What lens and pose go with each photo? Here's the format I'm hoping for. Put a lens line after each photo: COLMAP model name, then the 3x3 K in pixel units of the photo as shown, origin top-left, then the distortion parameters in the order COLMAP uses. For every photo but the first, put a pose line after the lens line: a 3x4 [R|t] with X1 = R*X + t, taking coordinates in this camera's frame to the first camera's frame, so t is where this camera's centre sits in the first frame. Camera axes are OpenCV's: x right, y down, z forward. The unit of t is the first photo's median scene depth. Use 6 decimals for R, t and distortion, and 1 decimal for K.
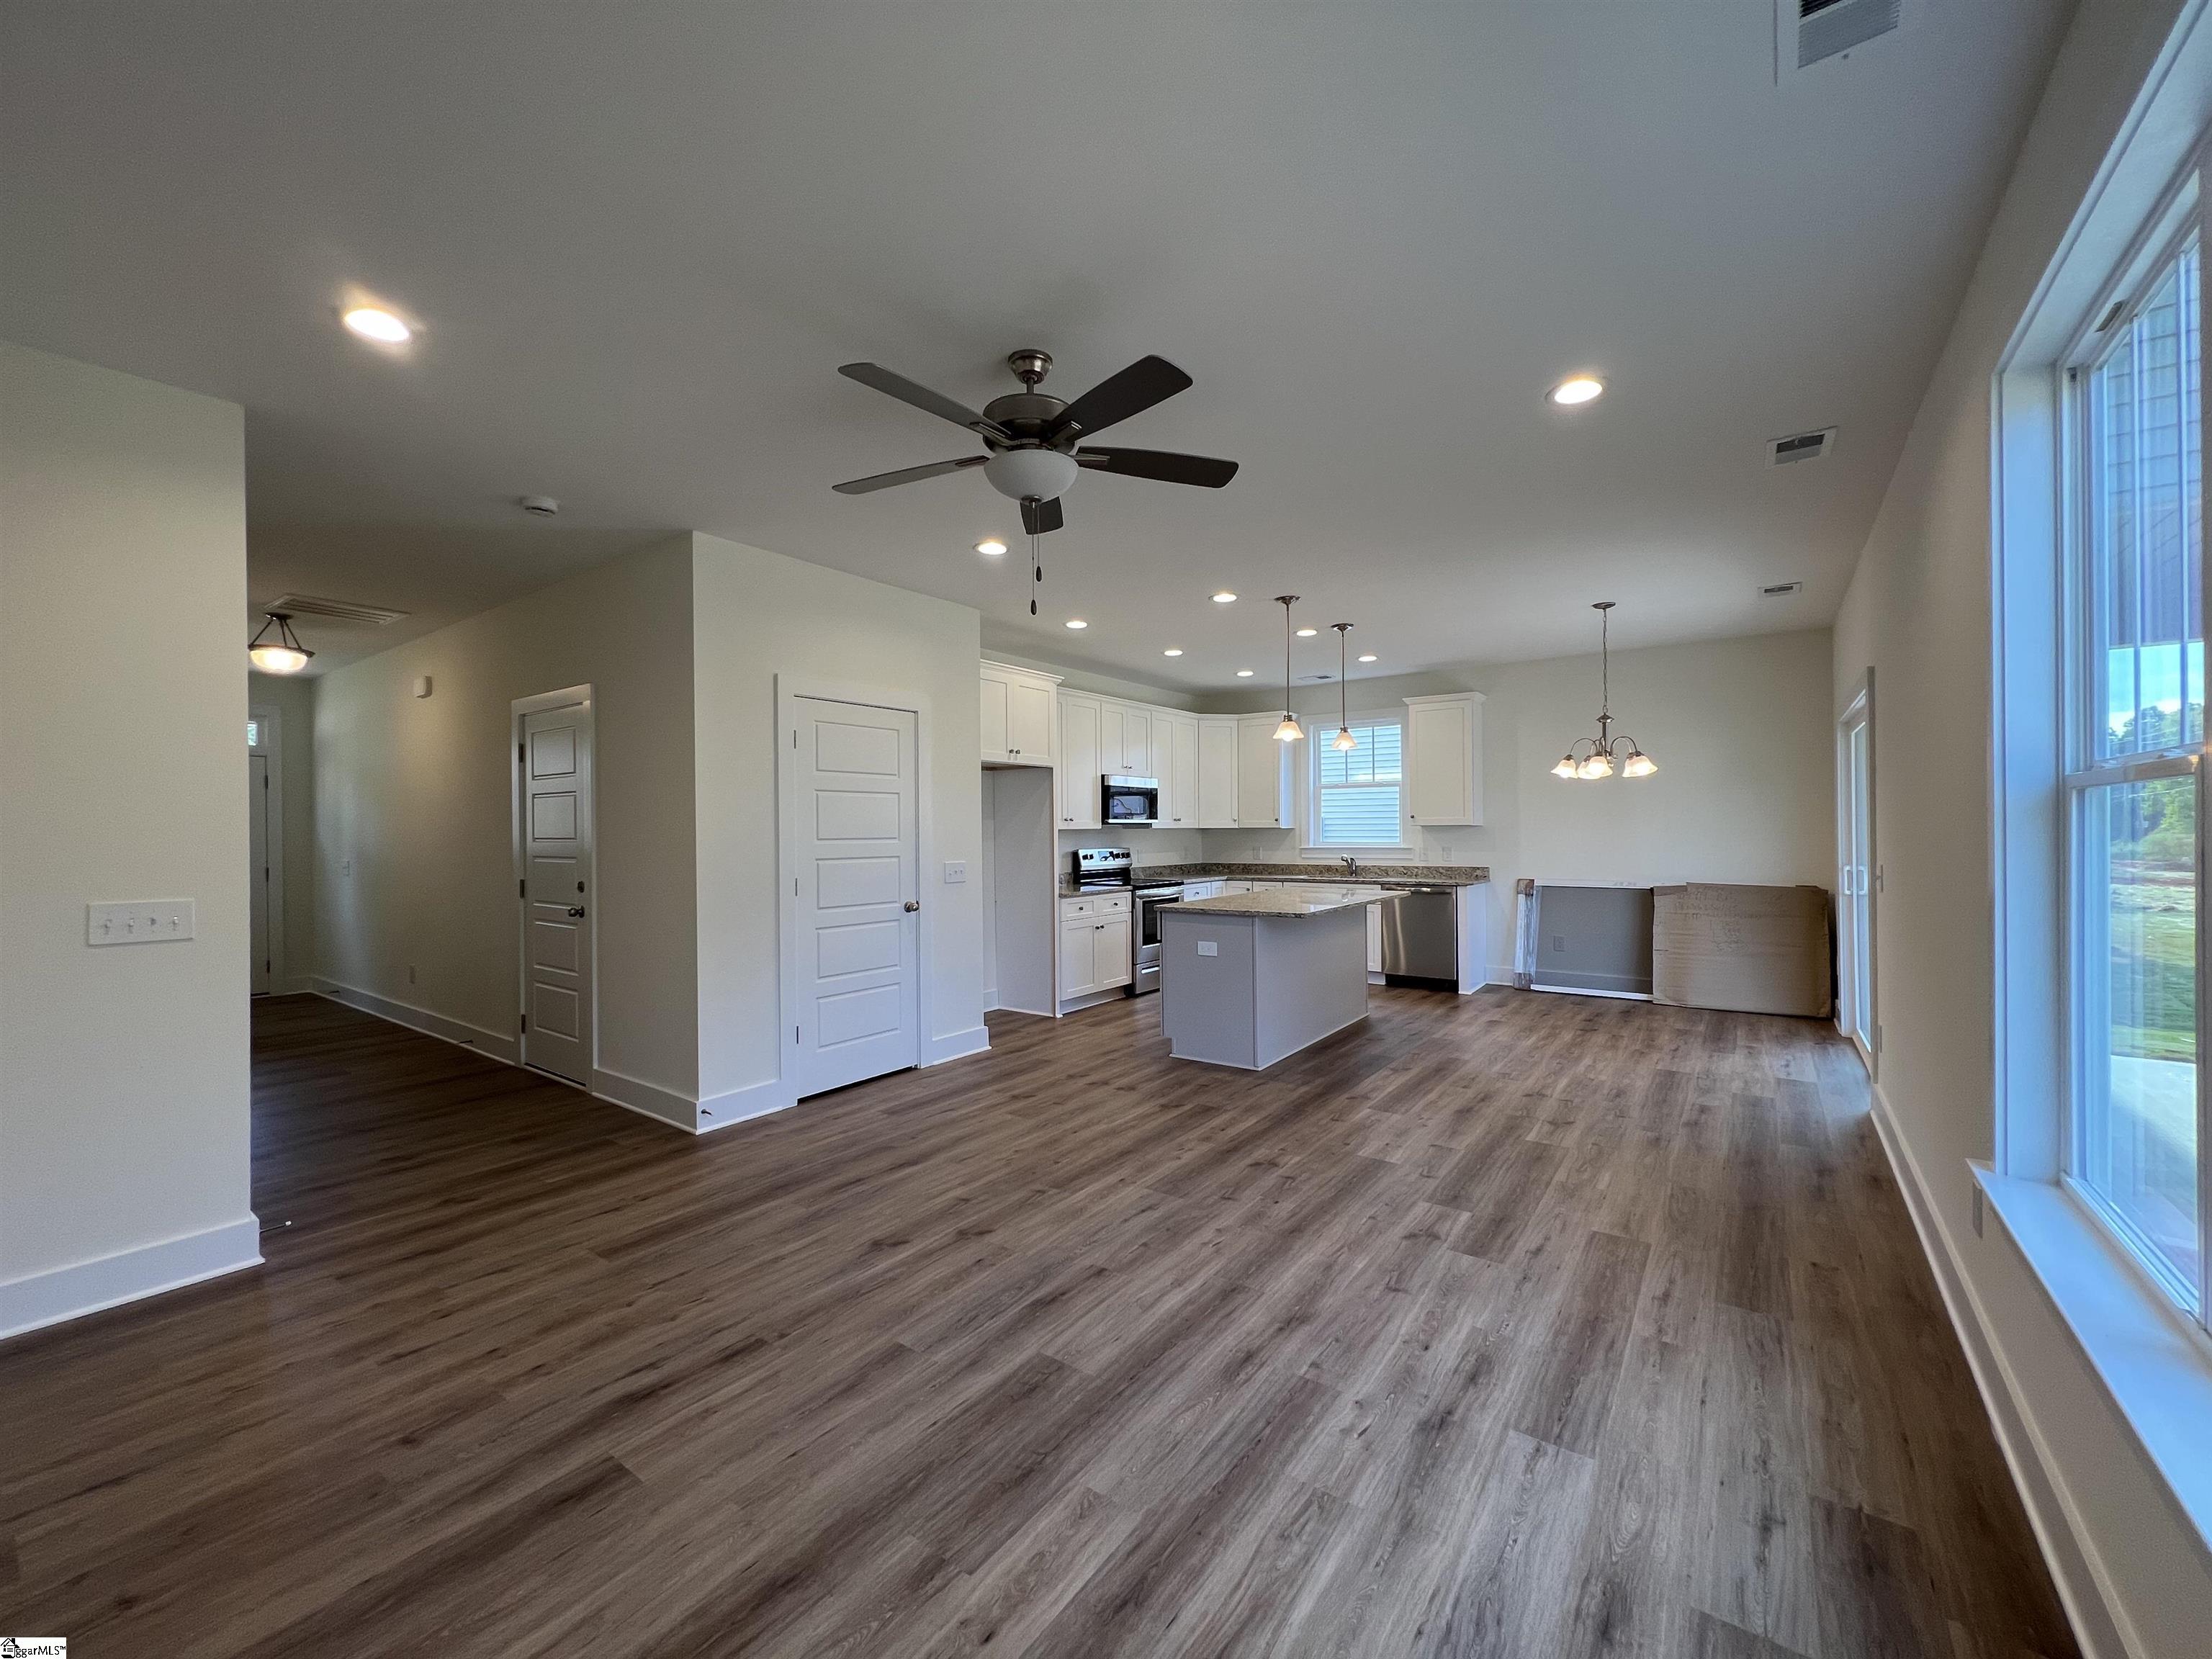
lens RADIAL K [[882.9, 0, 1099.1], [0, 882.9, 838.2], [0, 0, 1]] dist [-0.001841, 0.000516]
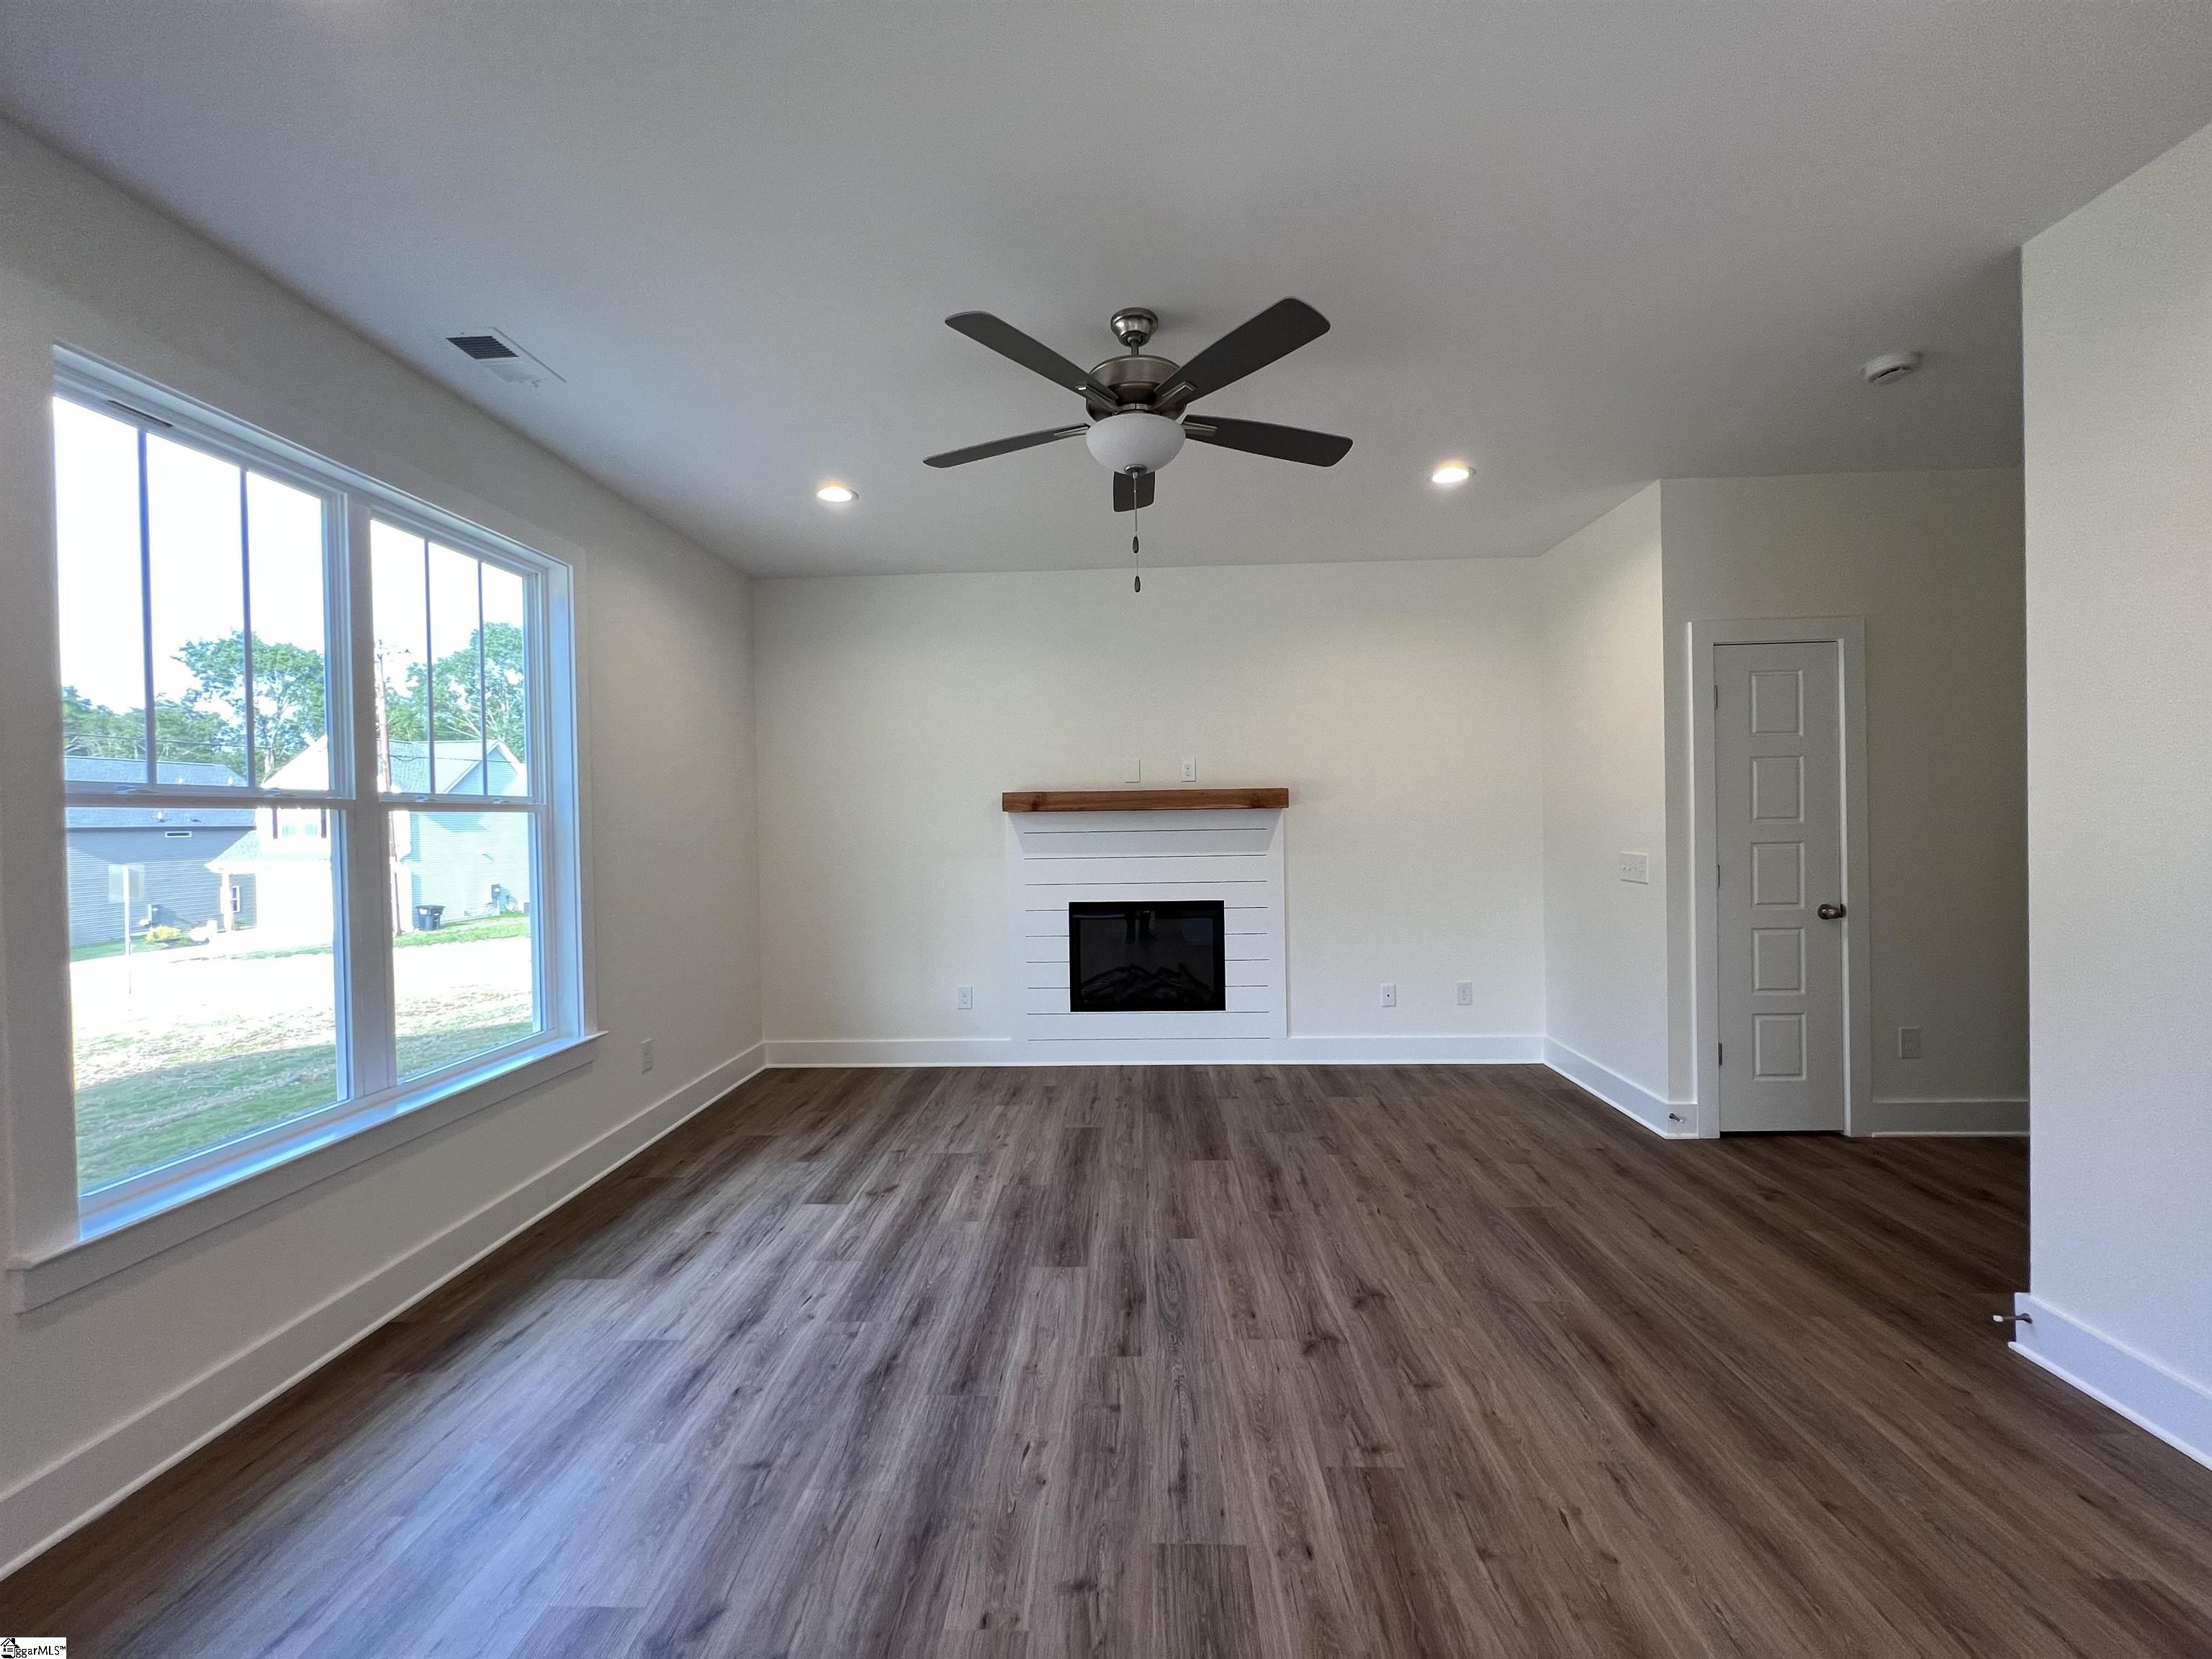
lens RADIAL K [[893.7, 0, 1109.4], [0, 893.7, 823.7], [0, 0, 1]] dist [-0.000778, 0.001644]
pose [[-0.823664, 0.026777, -0.566445, 0.405833], [0.019756, 0.999633, 0.018528, -0.019592], [0.566734, 0.004071, -0.823891, 1.433267]]
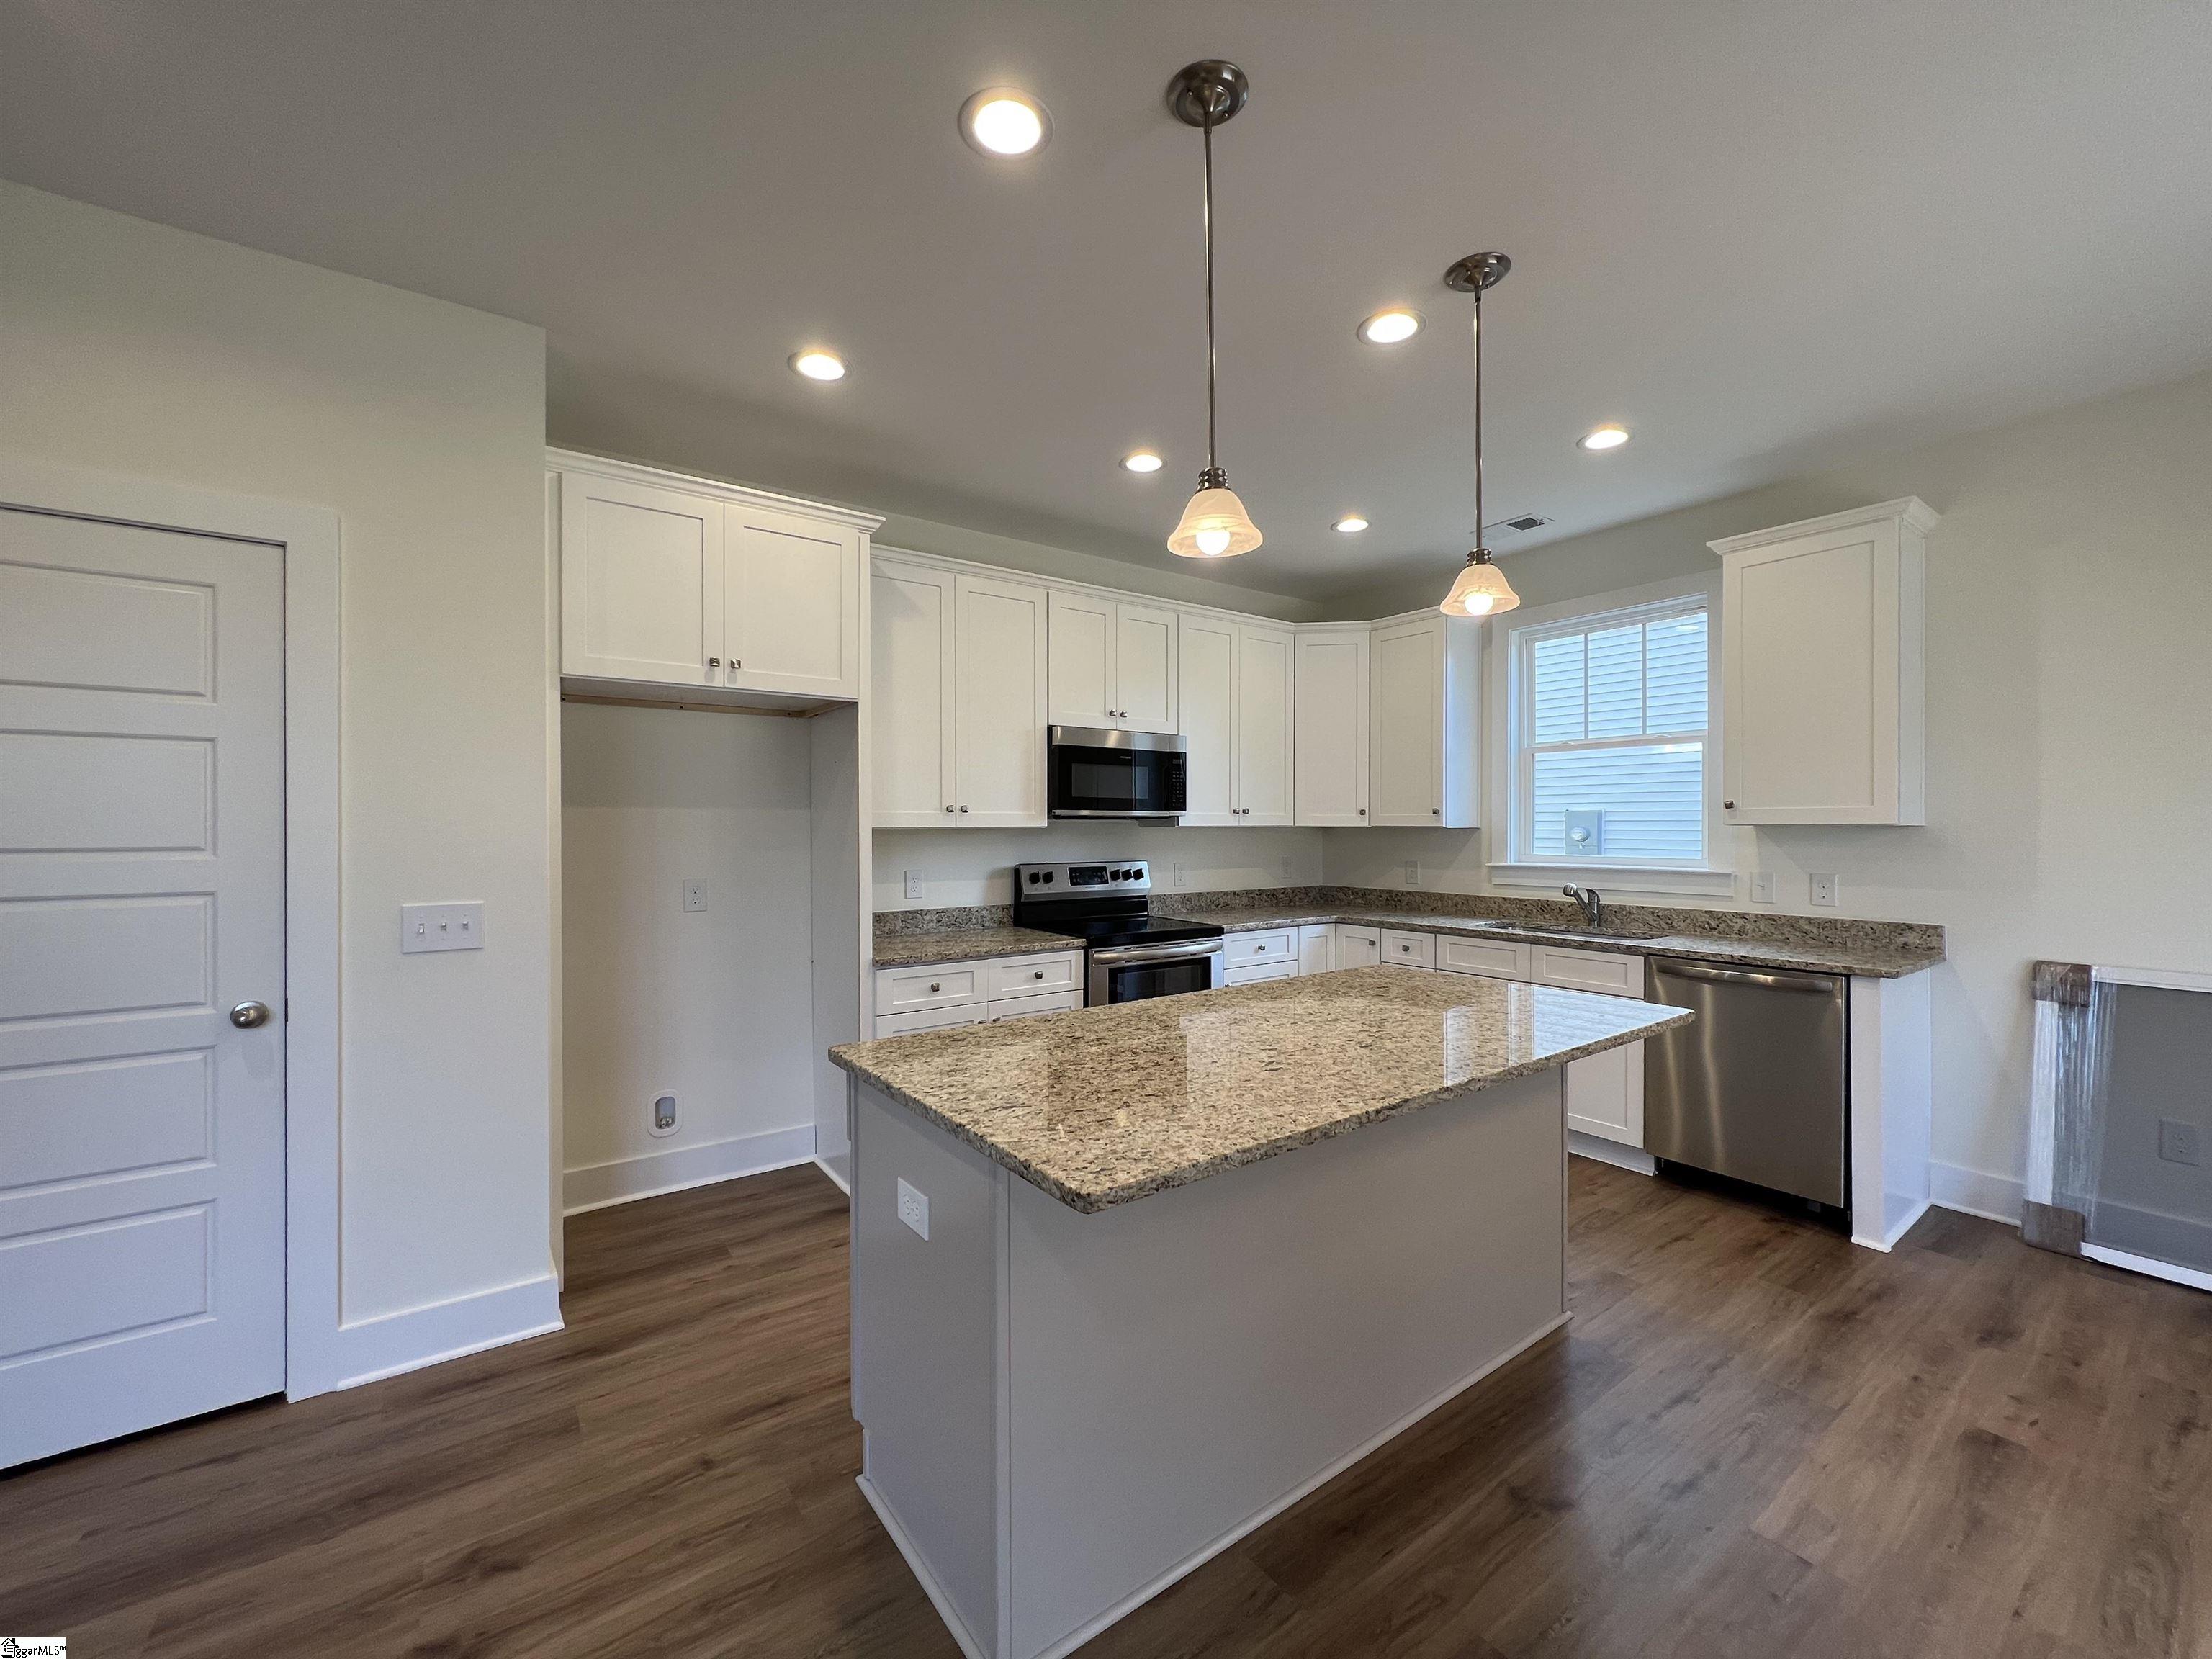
lens RADIAL K [[882.9, 0, 1099.7], [0, 882.9, 832.1], [0, 0, 1]] dist [-0.001841, 0.000516]
pose [[0.951157, 0.009103, -0.308574, 0.458091], [-0.009236, 0.999957, 0.001031, -0.019479], [0.308570, 0.001869, 0.951200, 1.151978]]
